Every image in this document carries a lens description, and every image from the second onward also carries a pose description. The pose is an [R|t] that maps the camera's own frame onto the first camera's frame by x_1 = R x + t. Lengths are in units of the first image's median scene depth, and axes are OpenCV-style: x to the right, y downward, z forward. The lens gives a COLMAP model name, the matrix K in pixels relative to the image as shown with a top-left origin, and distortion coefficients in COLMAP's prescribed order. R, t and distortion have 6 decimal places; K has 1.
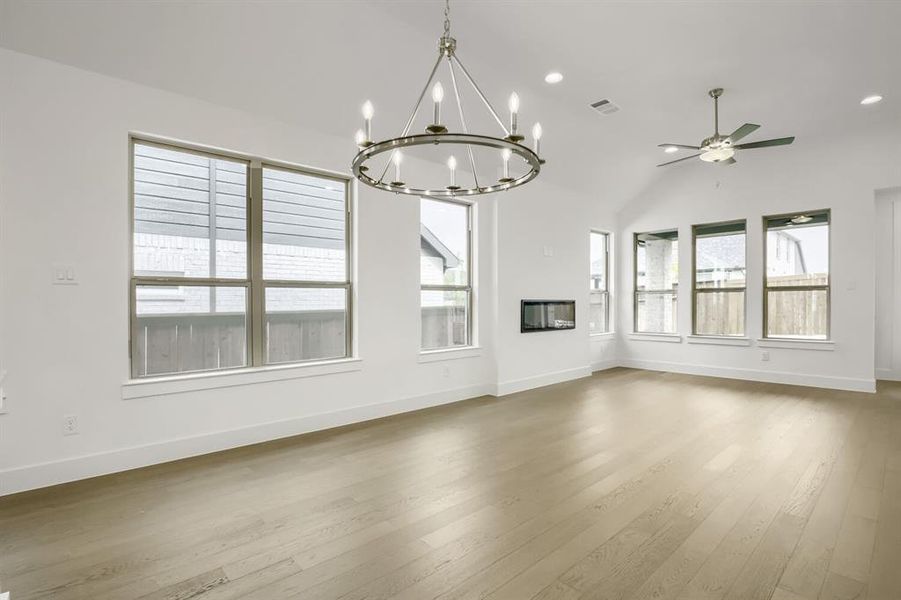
lens RADIAL K [[415.5, 0, 471.5], [0, 415.5, 298.9], [0, 0, 1]] dist [-0.012098, 0.003323]
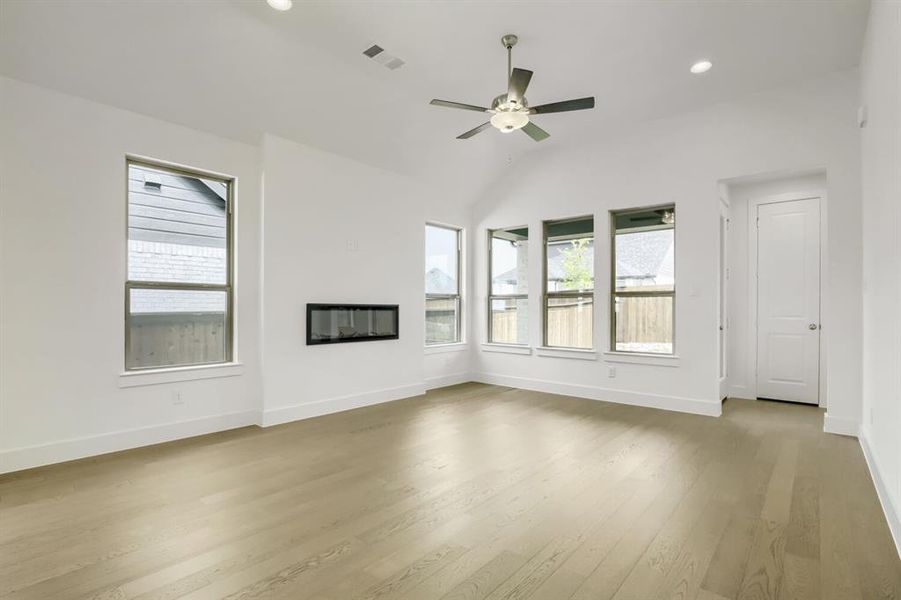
lens RADIAL K [[415.5, 0, 451.6], [0, 415.5, 299.1], [0, 0, 1]] dist [-0.012098, 0.003323]
pose [[0.995362, 0.011323, 0.095530, 0.253689], [-0.010080, 0.999858, -0.013489, 0.001310], [-0.095670, 0.012463, 0.995335, 0.144044]]
